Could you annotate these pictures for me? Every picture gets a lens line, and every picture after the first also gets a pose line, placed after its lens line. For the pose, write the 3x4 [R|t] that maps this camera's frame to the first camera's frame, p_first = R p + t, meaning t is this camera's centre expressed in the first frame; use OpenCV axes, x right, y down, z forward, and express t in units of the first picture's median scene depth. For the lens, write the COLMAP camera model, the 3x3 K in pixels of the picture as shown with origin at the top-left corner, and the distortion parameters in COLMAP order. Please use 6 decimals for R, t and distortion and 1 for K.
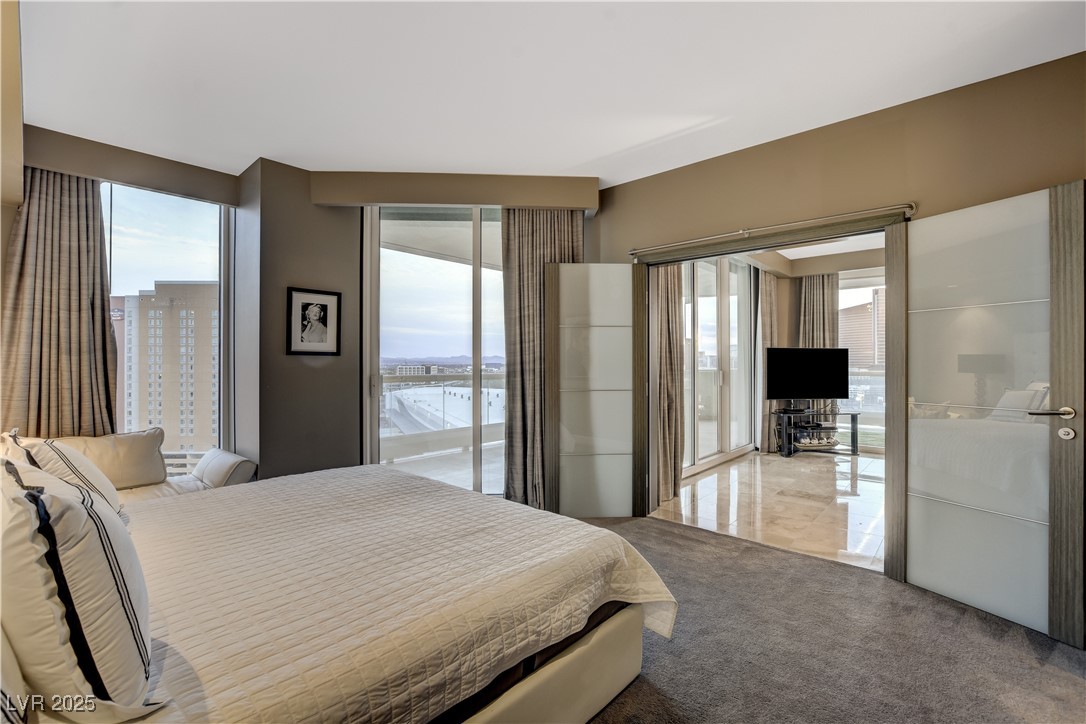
lens RADIAL K [[489.6, 0, 547.7], [0, 489.6, 361.0], [0, 0, 1]] dist [-0.027113, 0.005870]
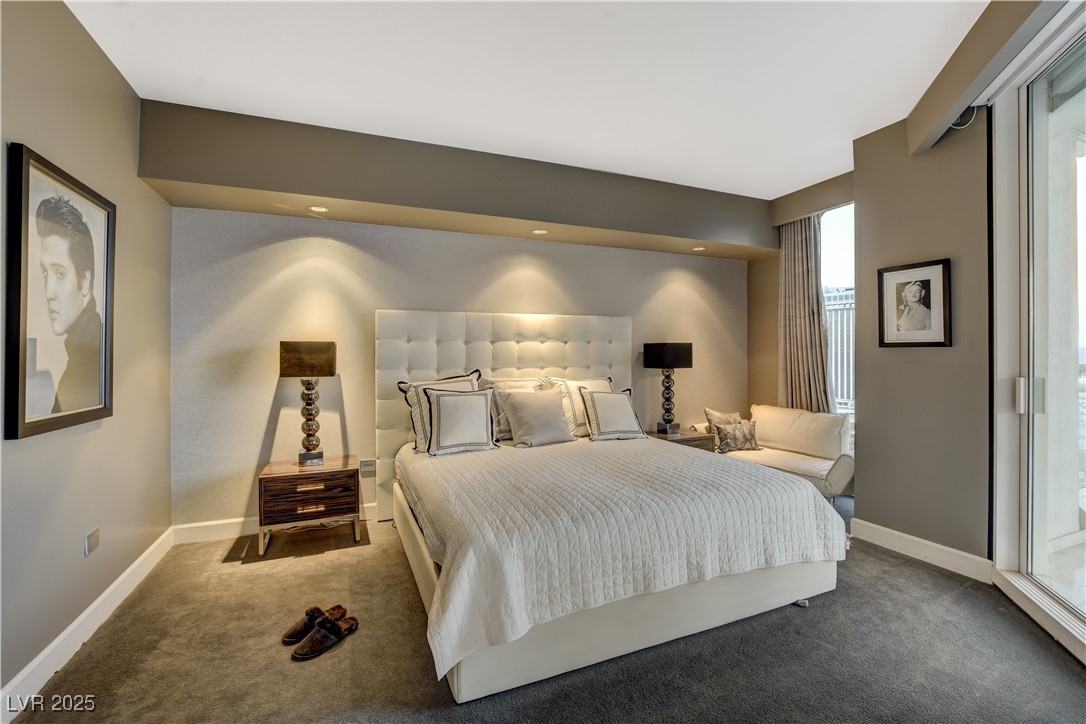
lens RADIAL K [[489.6, 0, 569.0], [0, 489.6, 351.9], [0, 0, 1]] dist [-0.027113, 0.005870]
pose [[-0.415182, -0.006502, -0.909715, 0.471229], [-0.000395, 0.999976, -0.006967, 0.002106], [0.909738, -0.002533, -0.415175, 0.826939]]
